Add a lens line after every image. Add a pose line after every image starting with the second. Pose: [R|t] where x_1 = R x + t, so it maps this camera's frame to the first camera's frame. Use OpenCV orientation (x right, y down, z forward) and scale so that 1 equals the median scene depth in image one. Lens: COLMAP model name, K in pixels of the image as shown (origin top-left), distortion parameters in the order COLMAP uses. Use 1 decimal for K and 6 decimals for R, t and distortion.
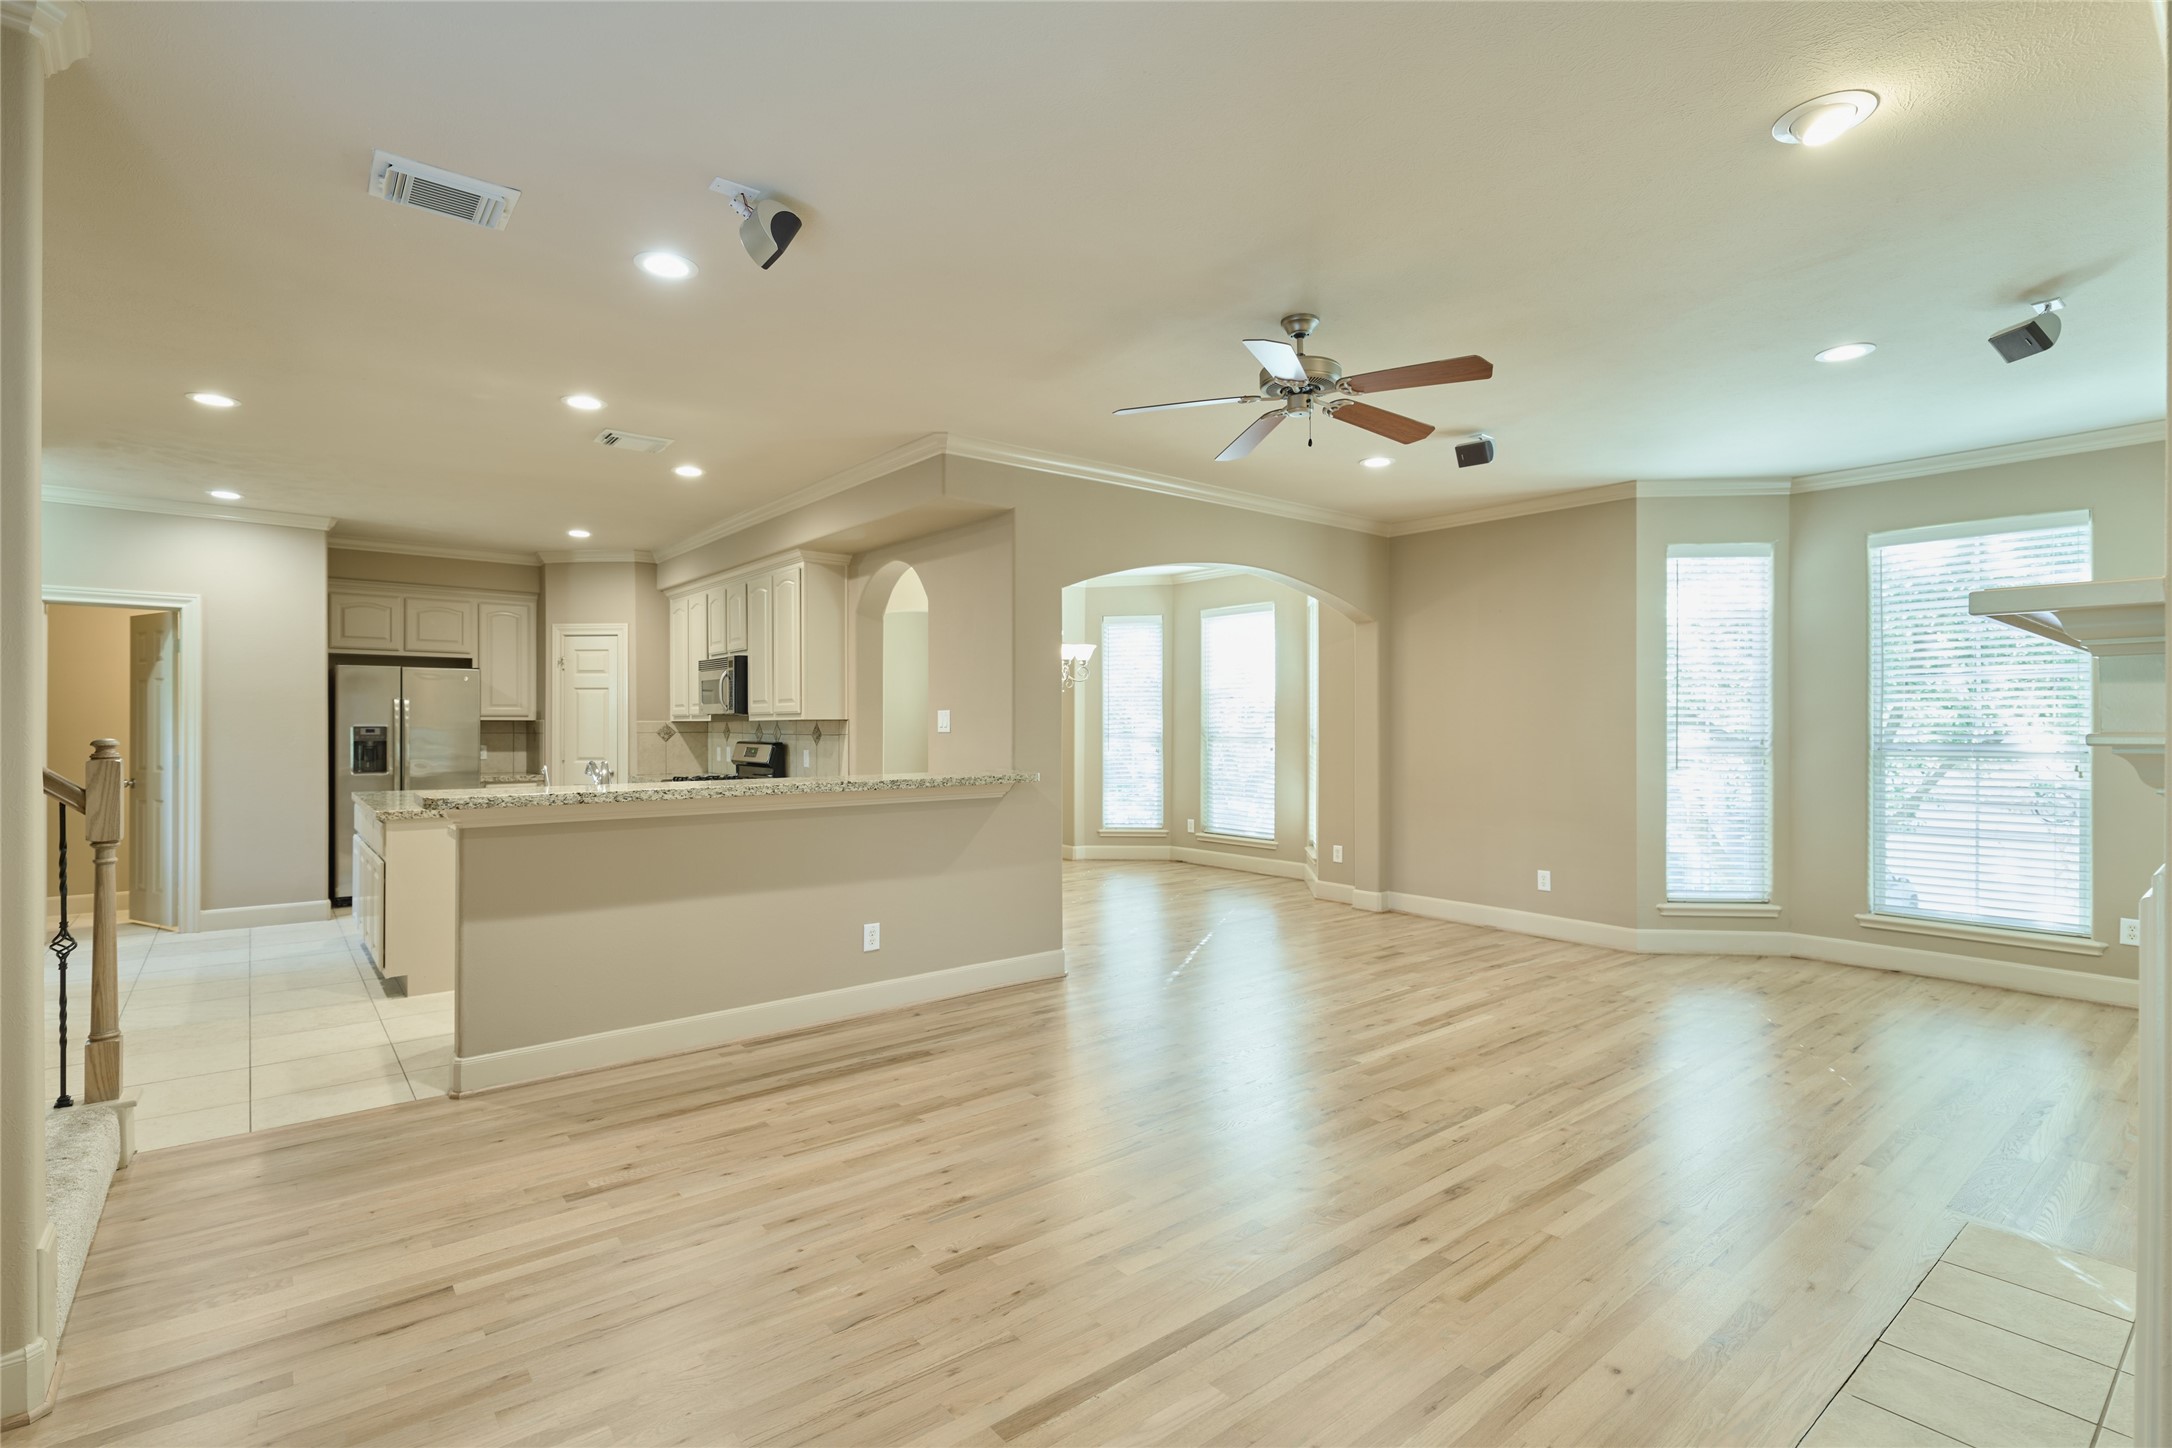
lens RADIAL K [[1030.2, 0, 1086.0], [0, 1030.2, 724.0], [0, 0, 1]] dist [-0.000659, -0.000025]
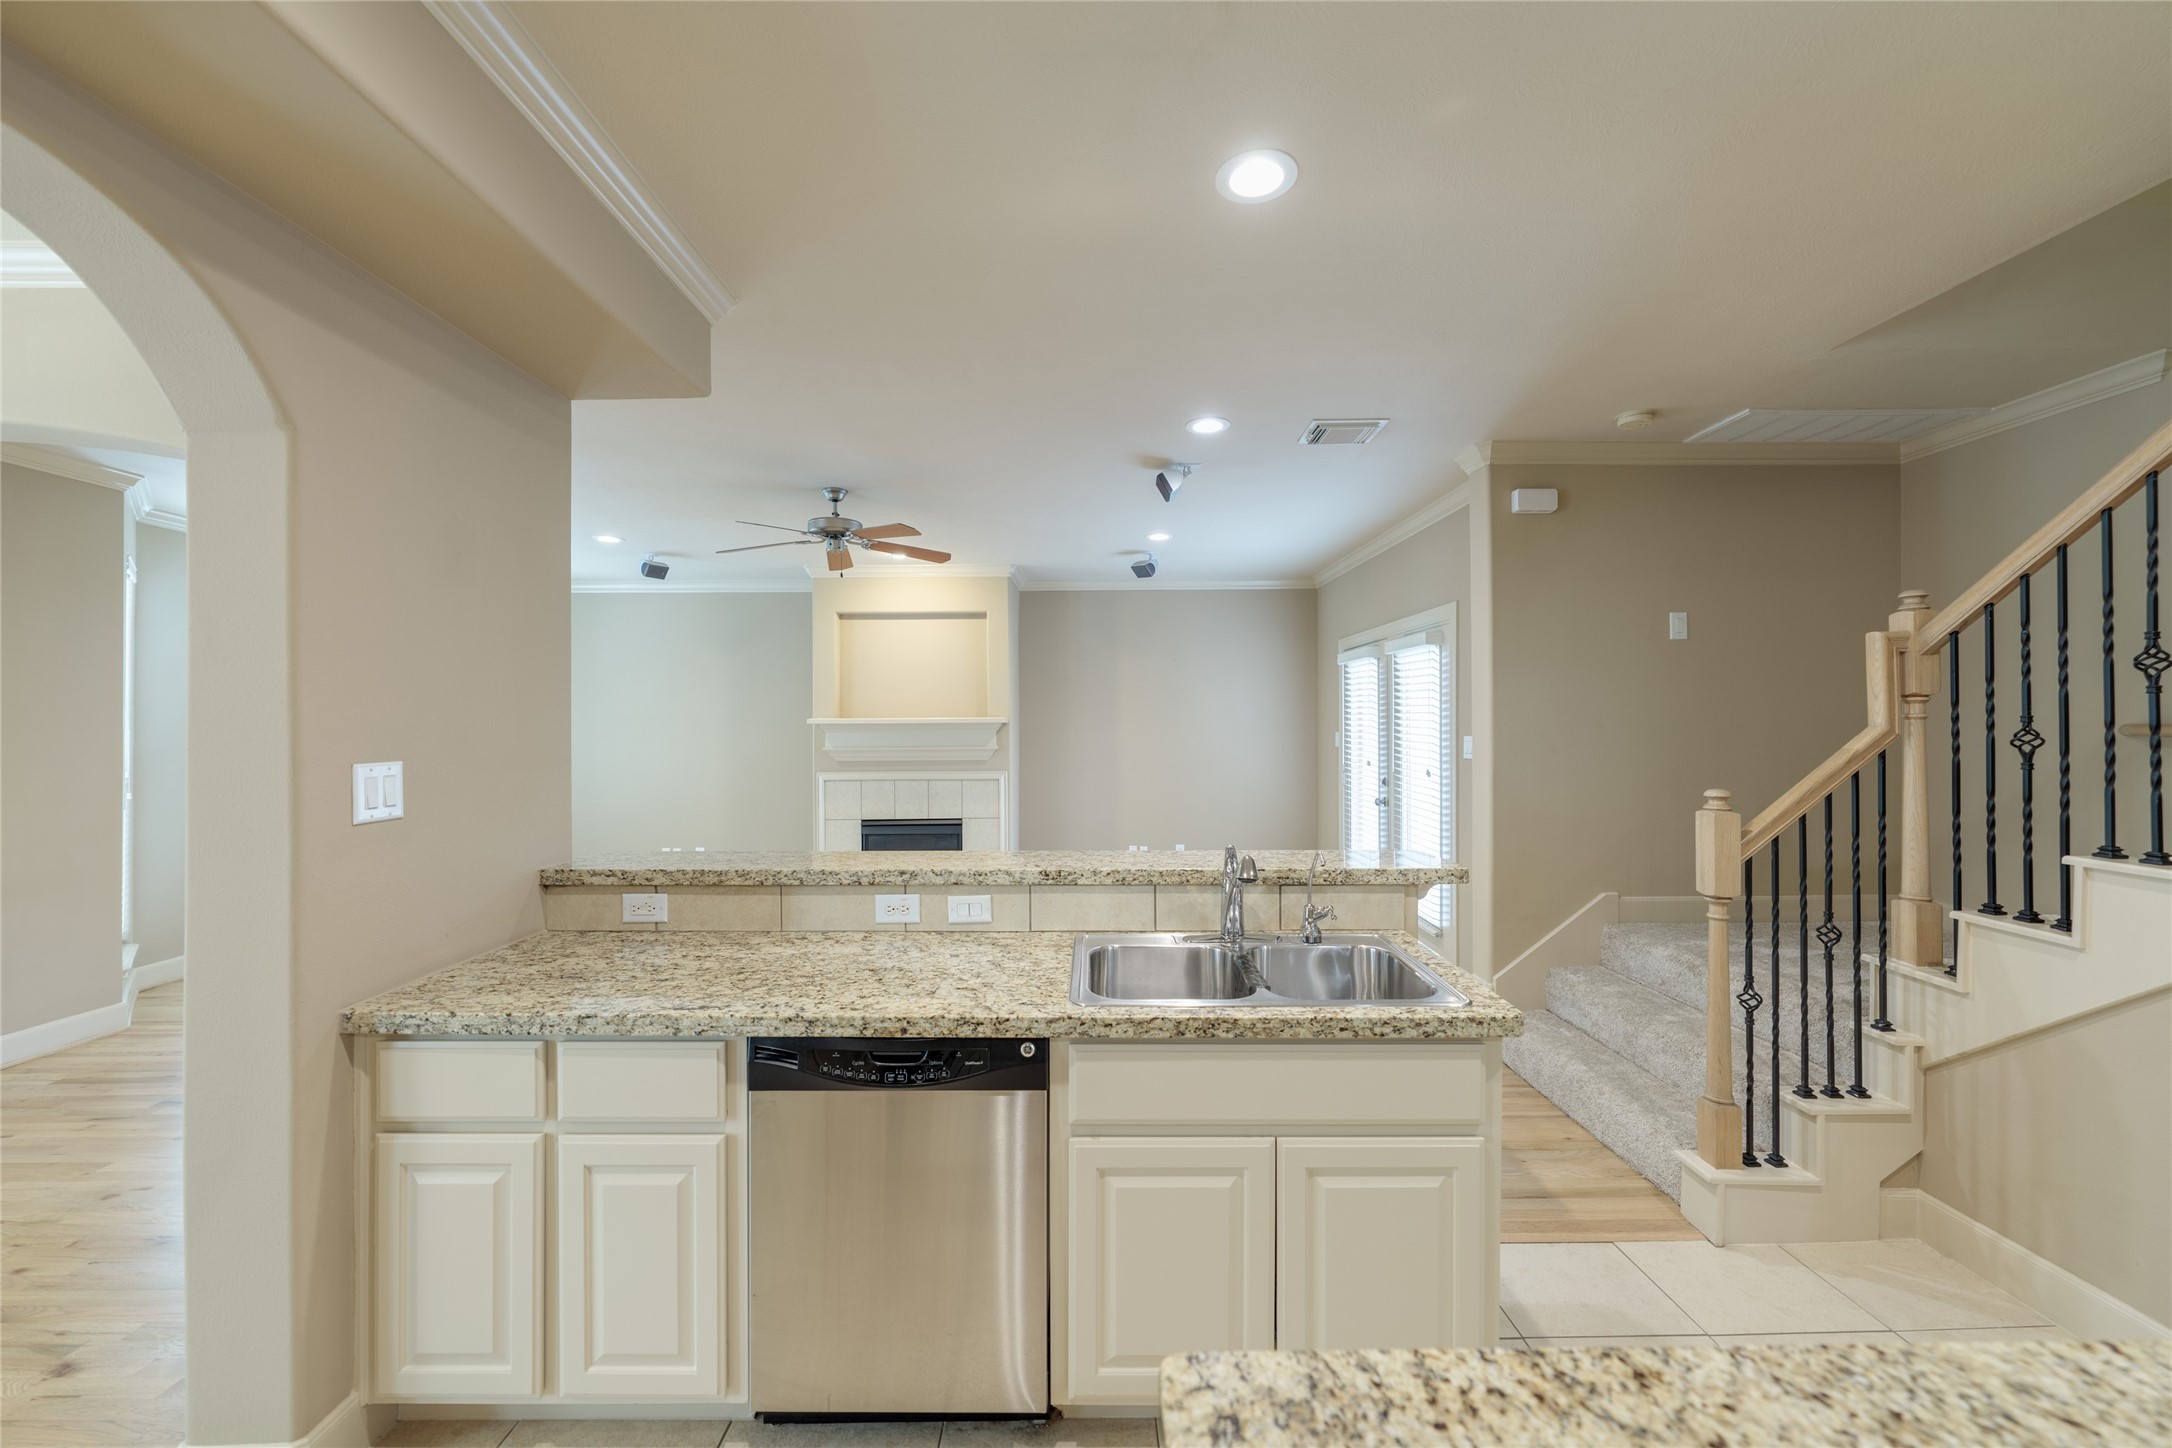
lens RADIAL K [[825.6, 0, 1086.0], [0, 825.6, 724.0], [0, 0, 1]] dist [-0.000485, -0.000050]
pose [[-0.775450, 0.003352, 0.631400, -0.332035], [0.004270, 0.999991, -0.000064, -0.016114], [-0.631394, 0.002647, -0.775458, 0.687009]]
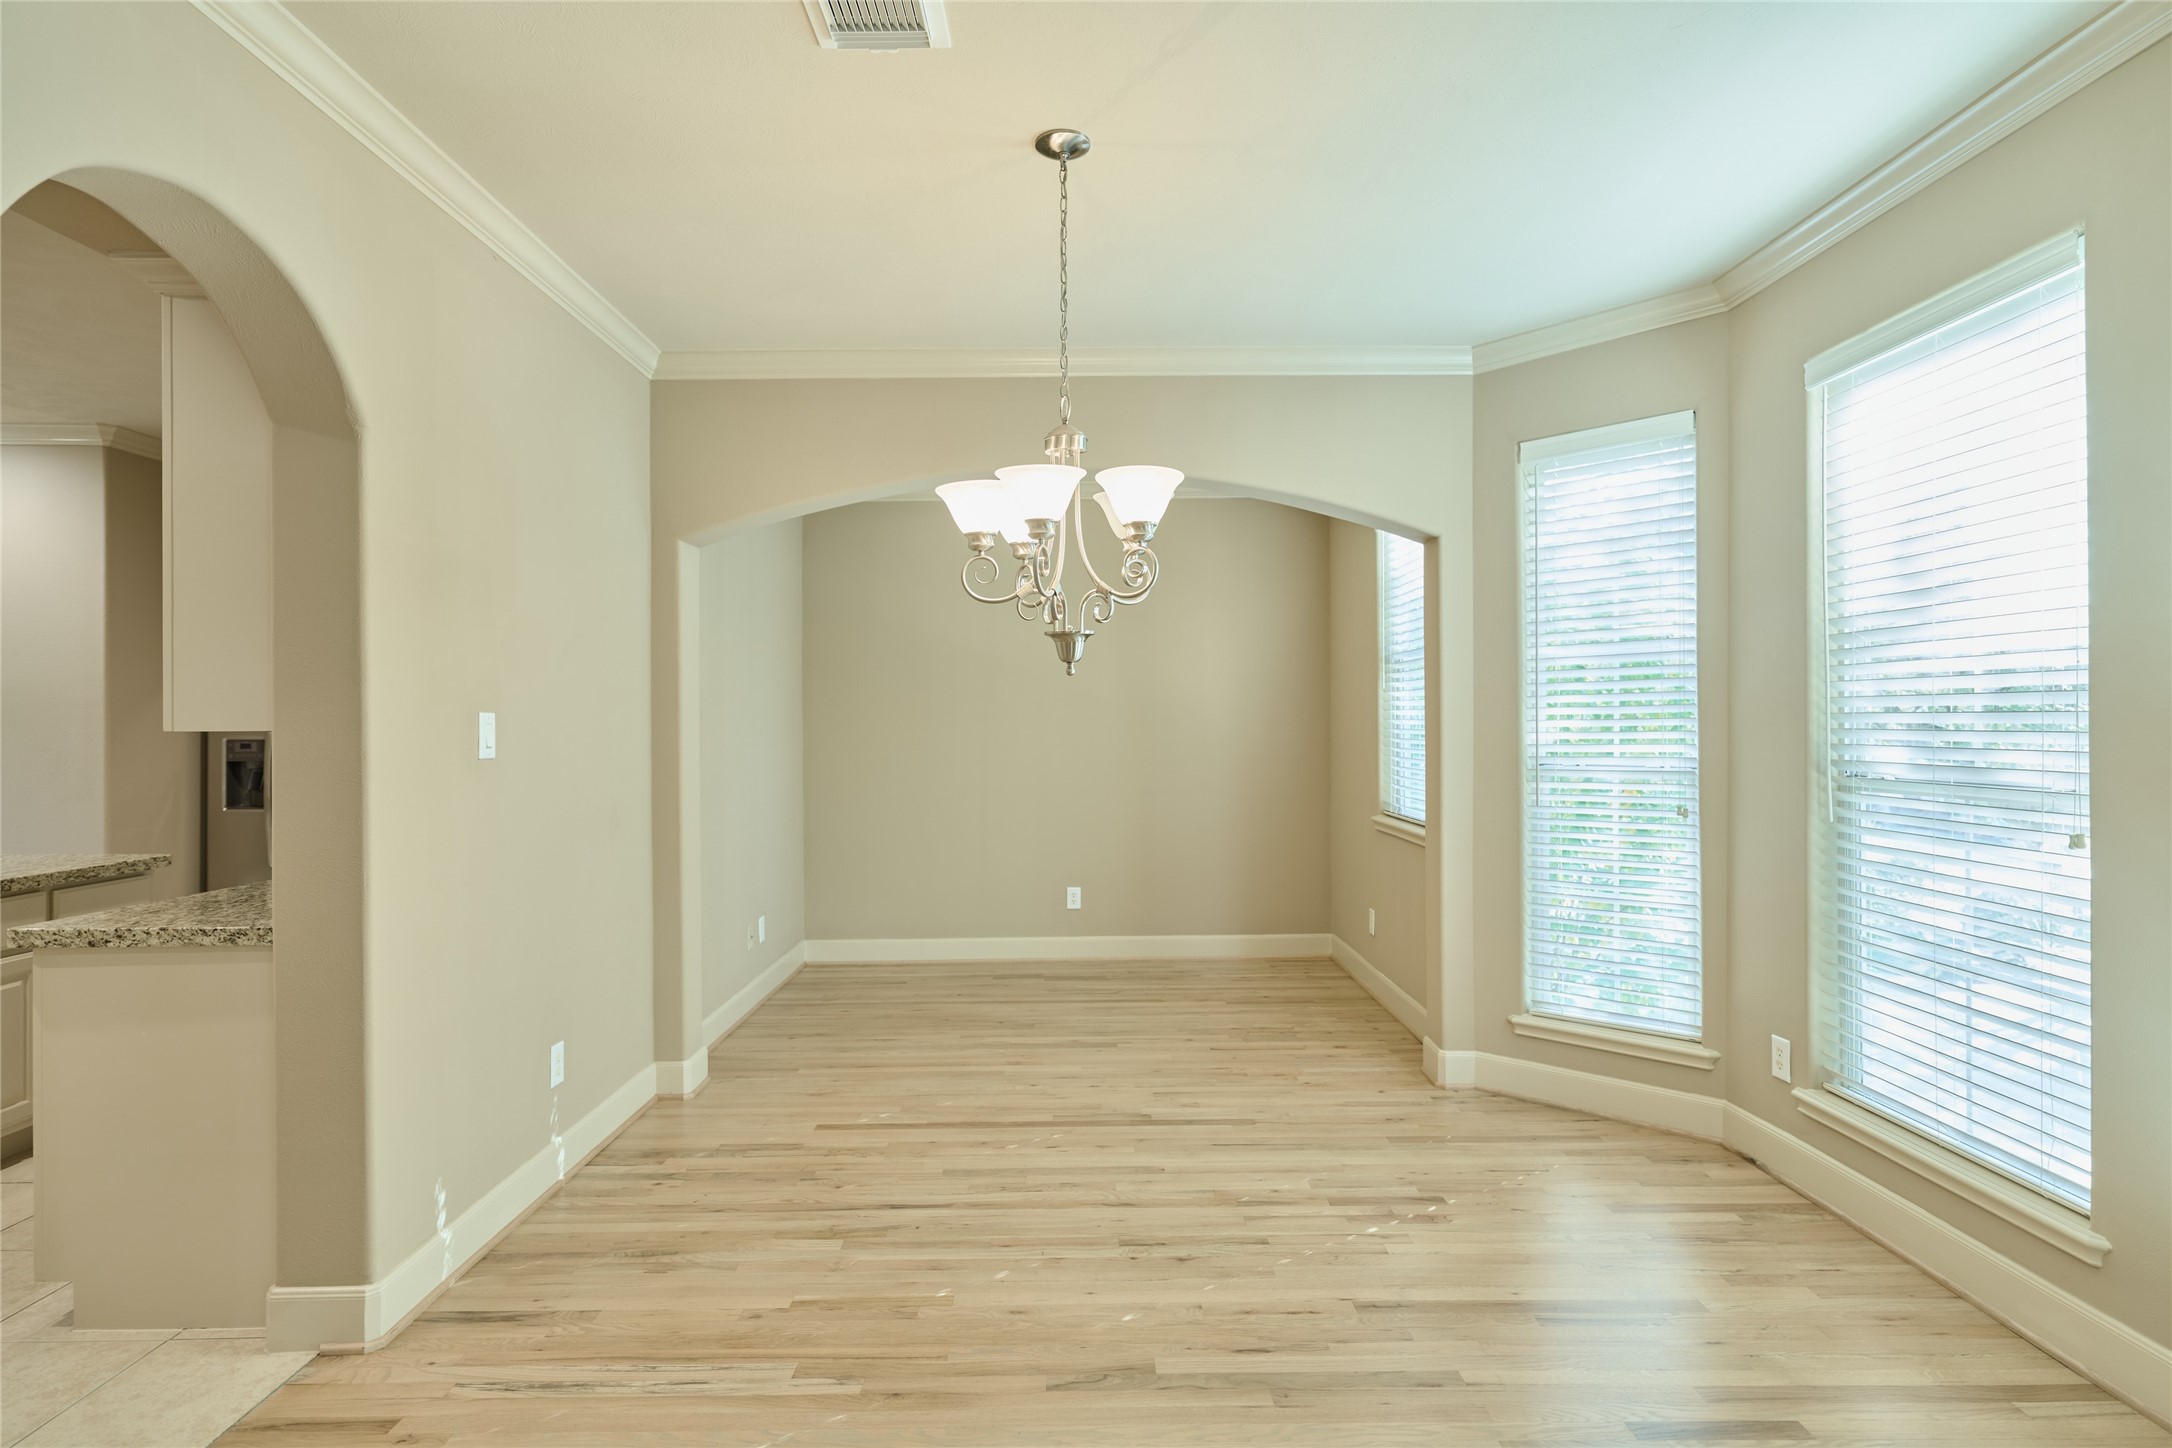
lens RADIAL K [[1115.2, 0, 1086.0], [0, 1115.2, 724.0], [0, 0, 1]] dist [-0.001101, -0.000056]
pose [[0.776551, -0.005347, -0.630032, 0.164143], [0.003971, 0.999986, -0.003593, -0.002648], [0.630042, 0.000288, 0.776561, 0.649297]]
